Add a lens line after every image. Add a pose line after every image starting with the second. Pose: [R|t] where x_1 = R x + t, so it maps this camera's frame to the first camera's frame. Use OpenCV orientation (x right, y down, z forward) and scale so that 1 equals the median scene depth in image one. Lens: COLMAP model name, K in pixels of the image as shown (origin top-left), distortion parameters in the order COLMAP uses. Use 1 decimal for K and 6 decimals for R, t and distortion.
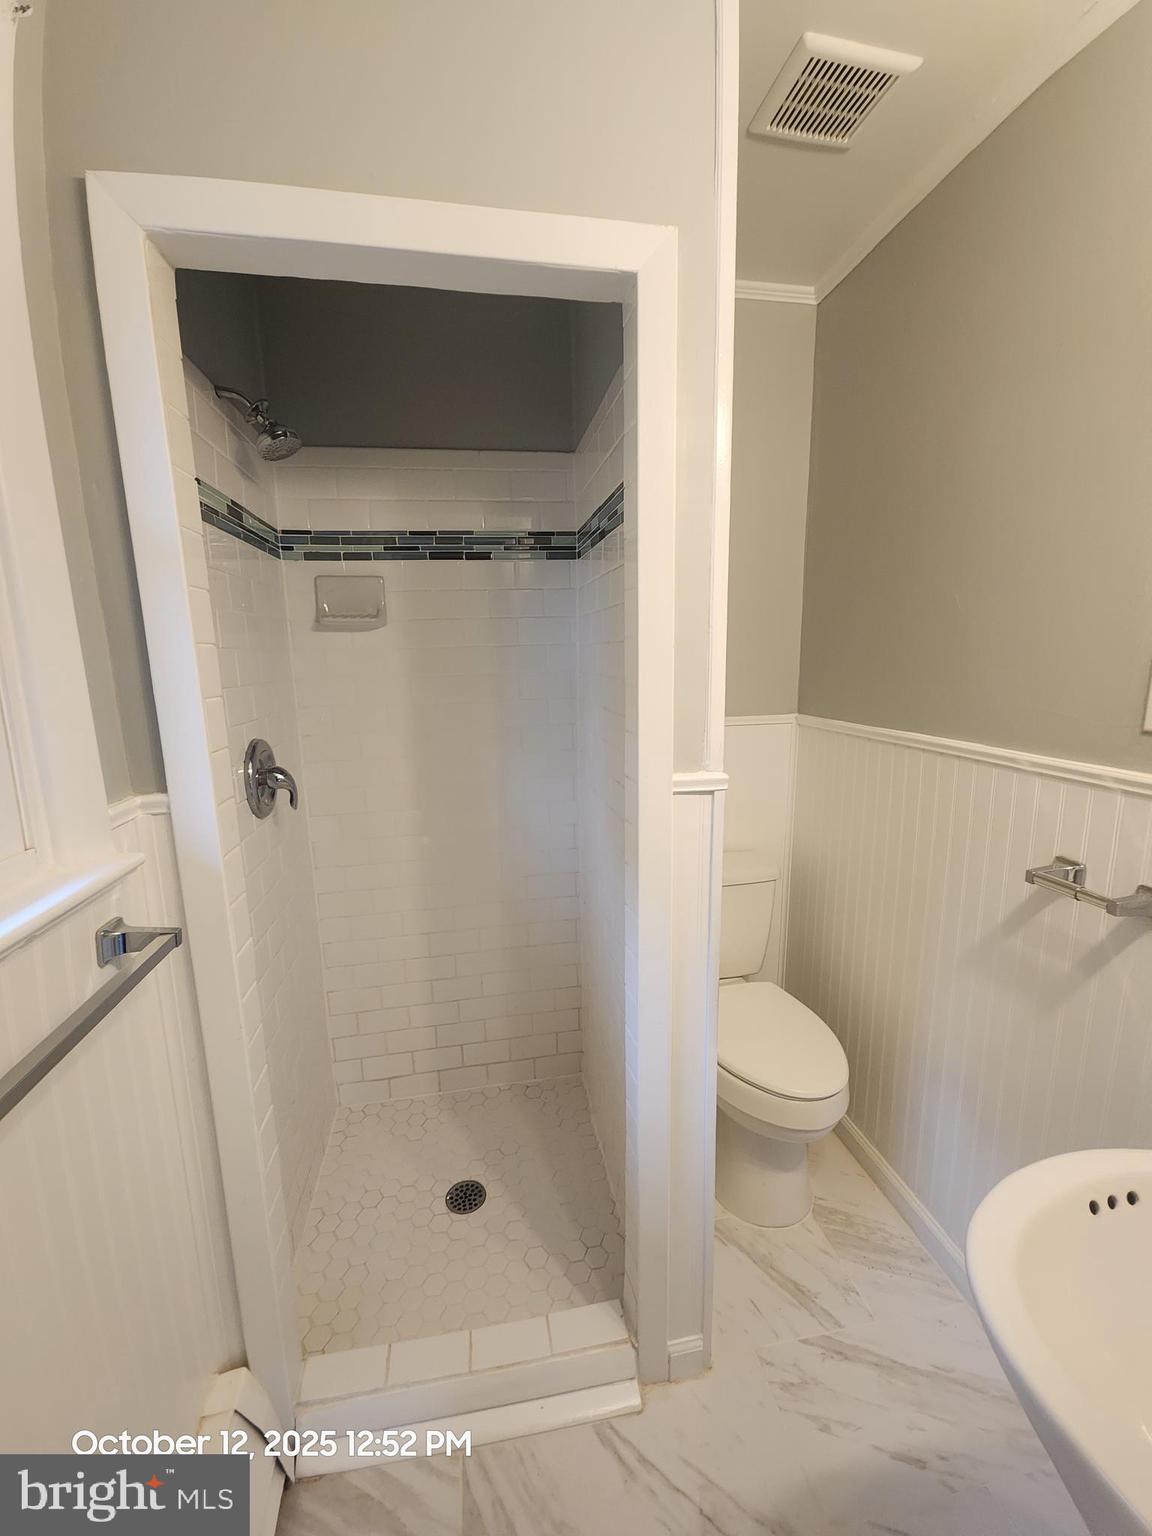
lens RADIAL K [[624.0, 0, 578.9], [0, 624.0, 774.5], [0, 0, 1]] dist [0.009573, -0.007252]
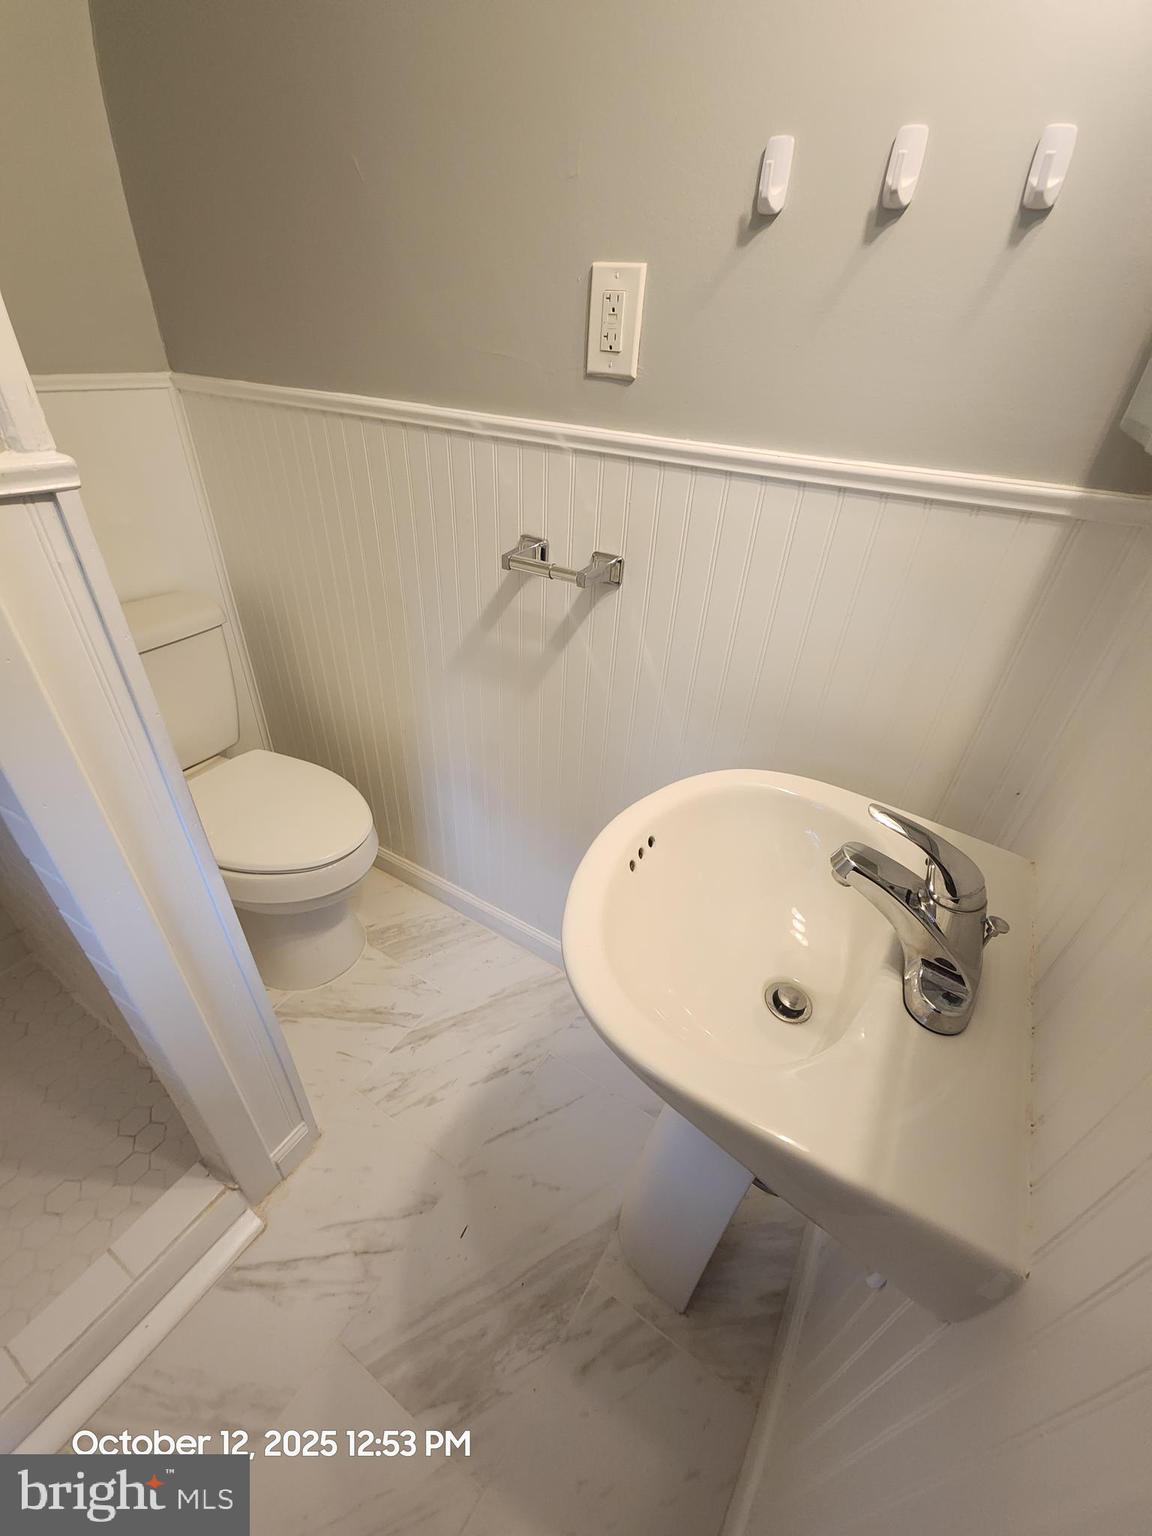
lens RADIAL K [[624.0, 0, 578.9], [0, 624.0, 774.5], [0, 0, 1]] dist [0.009573, -0.007252]
pose [[0.664382, -0.383048, 0.641772, 0.058198], [0.076269, 0.888945, 0.451619, 0.024986], [-0.743492, -0.251100, 0.619814, 0.201385]]
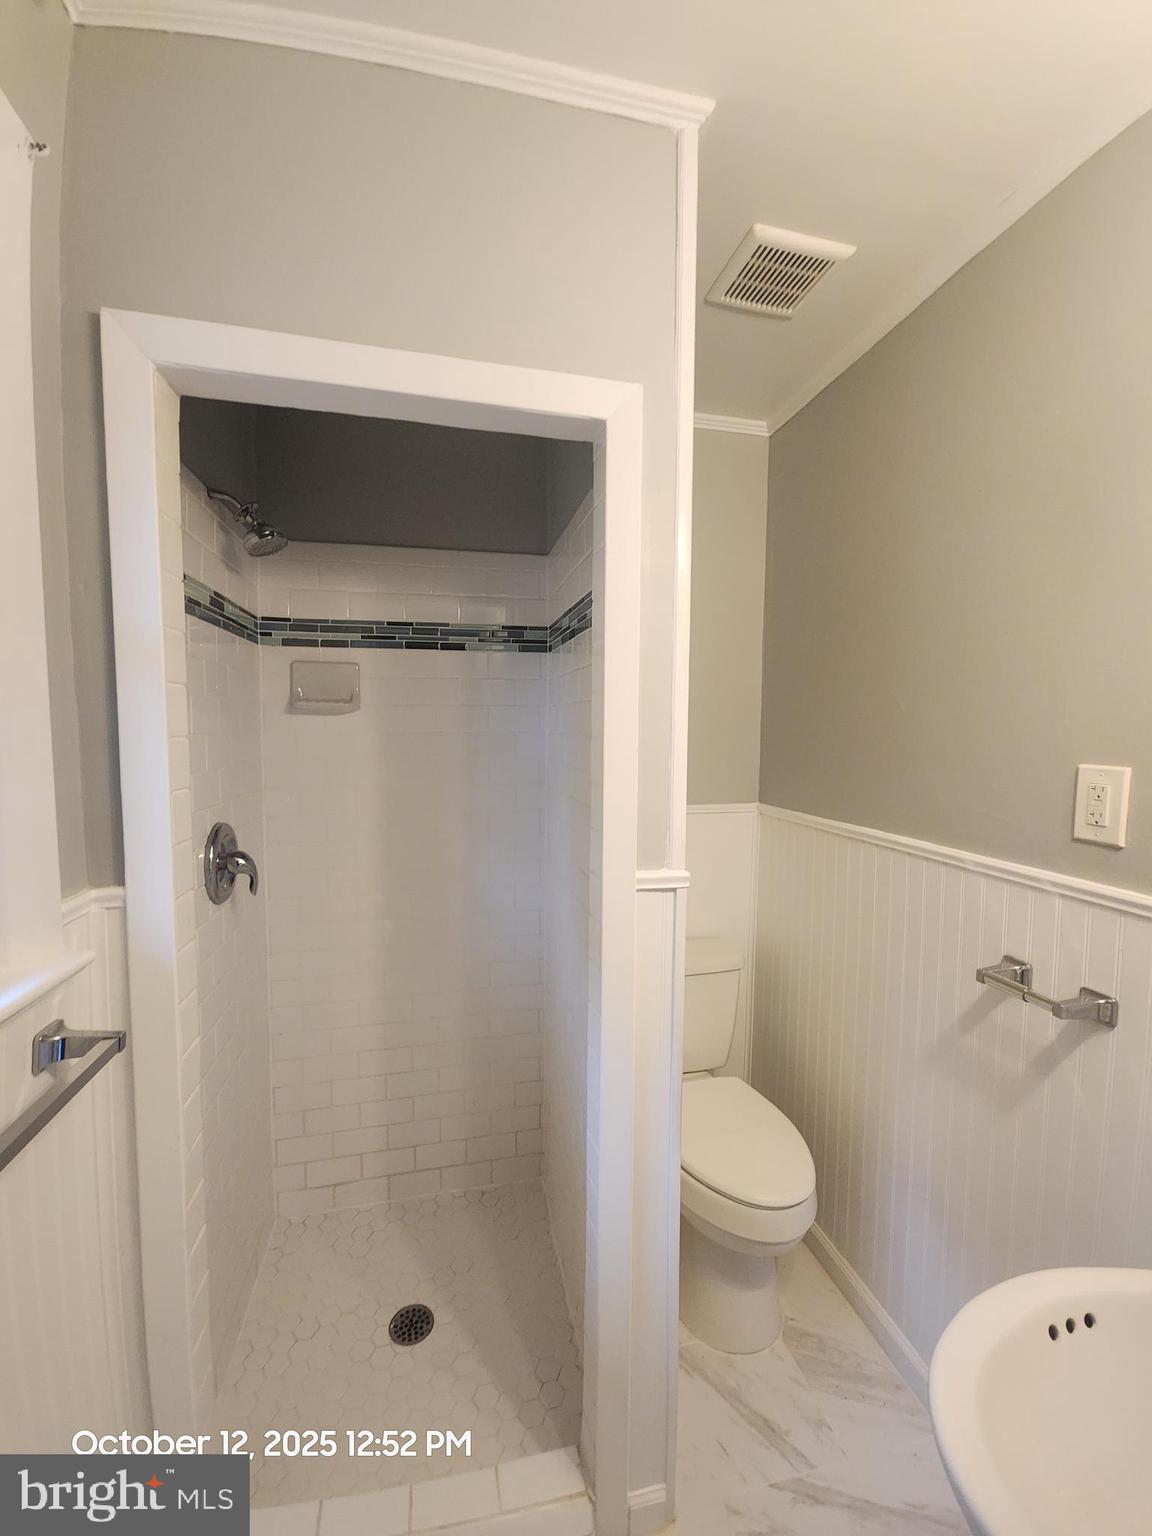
lens RADIAL K [[624.0, 0, 578.9], [0, 624.0, 774.5], [0, 0, 1]] dist [0.009573, -0.007252]
pose [[0.998592, 0.021971, 0.048274, 0.002752], [-0.016182, 0.992976, -0.117208, -0.026507], [-0.050510, 0.116262, 0.991933, -0.020581]]
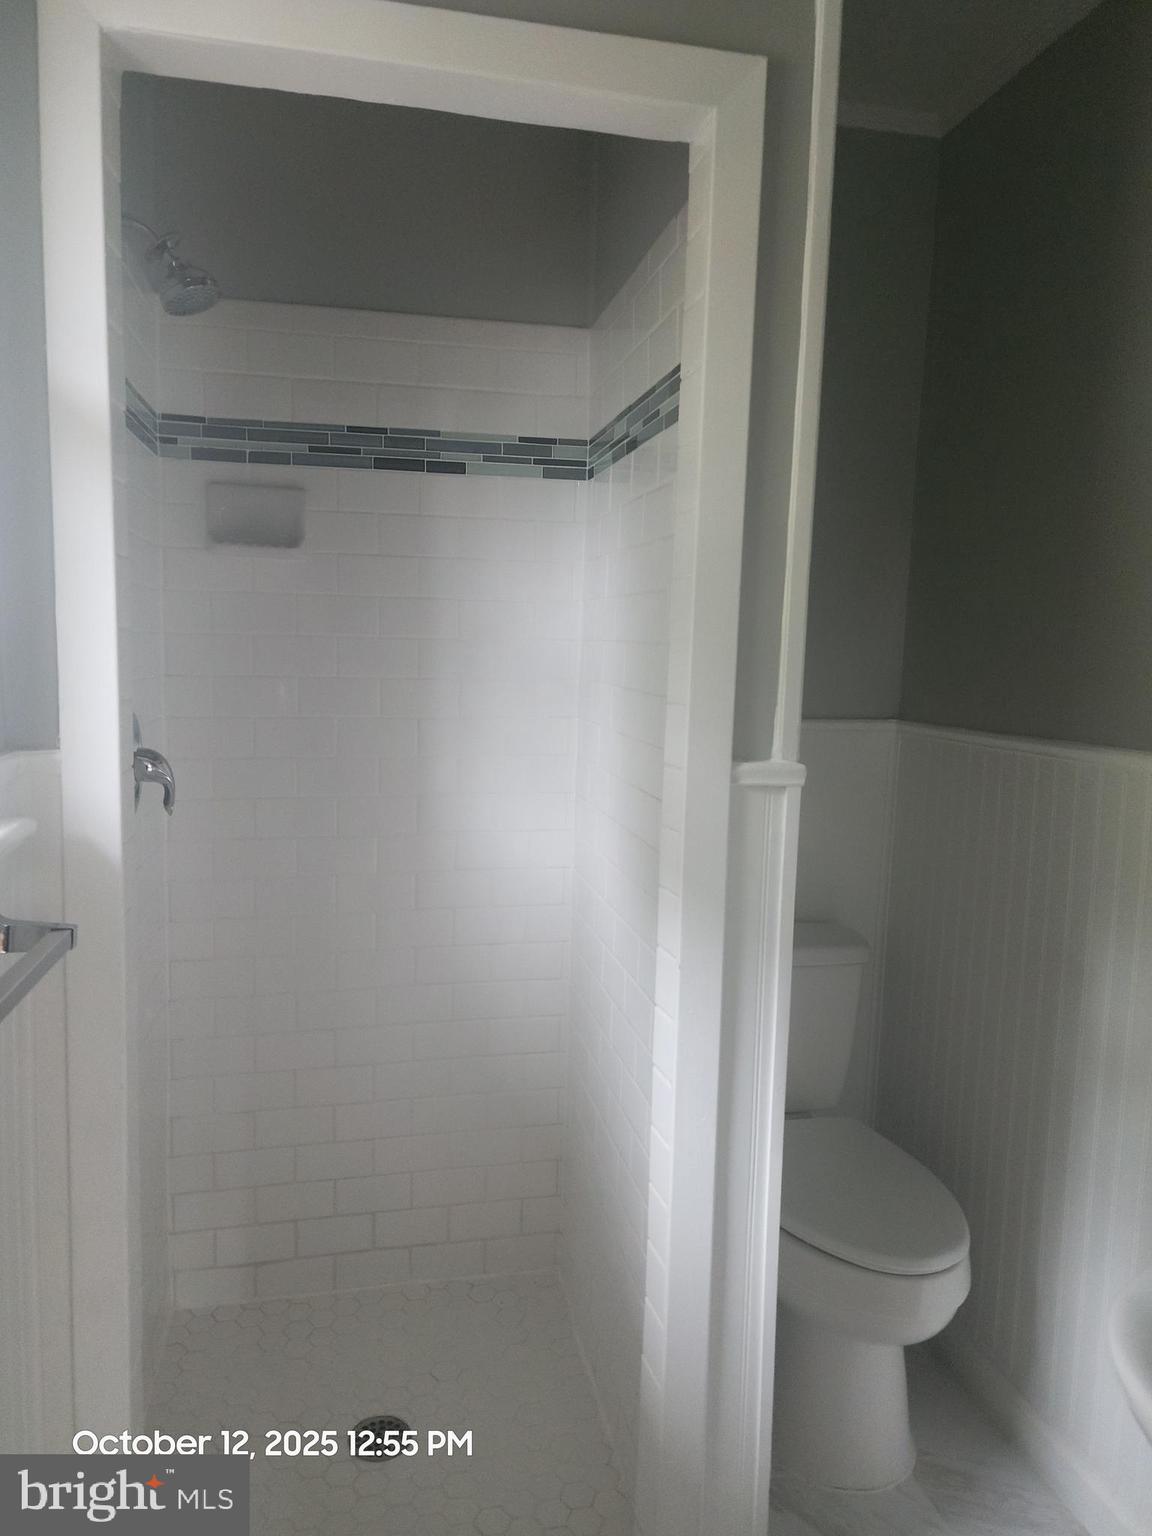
lens RADIAL K [[1029.3, 0, 568.6], [0, 1029.3, 772.4], [0, 0, 1]] dist [0.047855, -0.016899]
pose [[0.998736, 0.041091, 0.028939, -0.058374], [-0.039010, 0.996844, -0.069139, 0.076783], [-0.031688, 0.067923, 0.997187, -0.154084]]
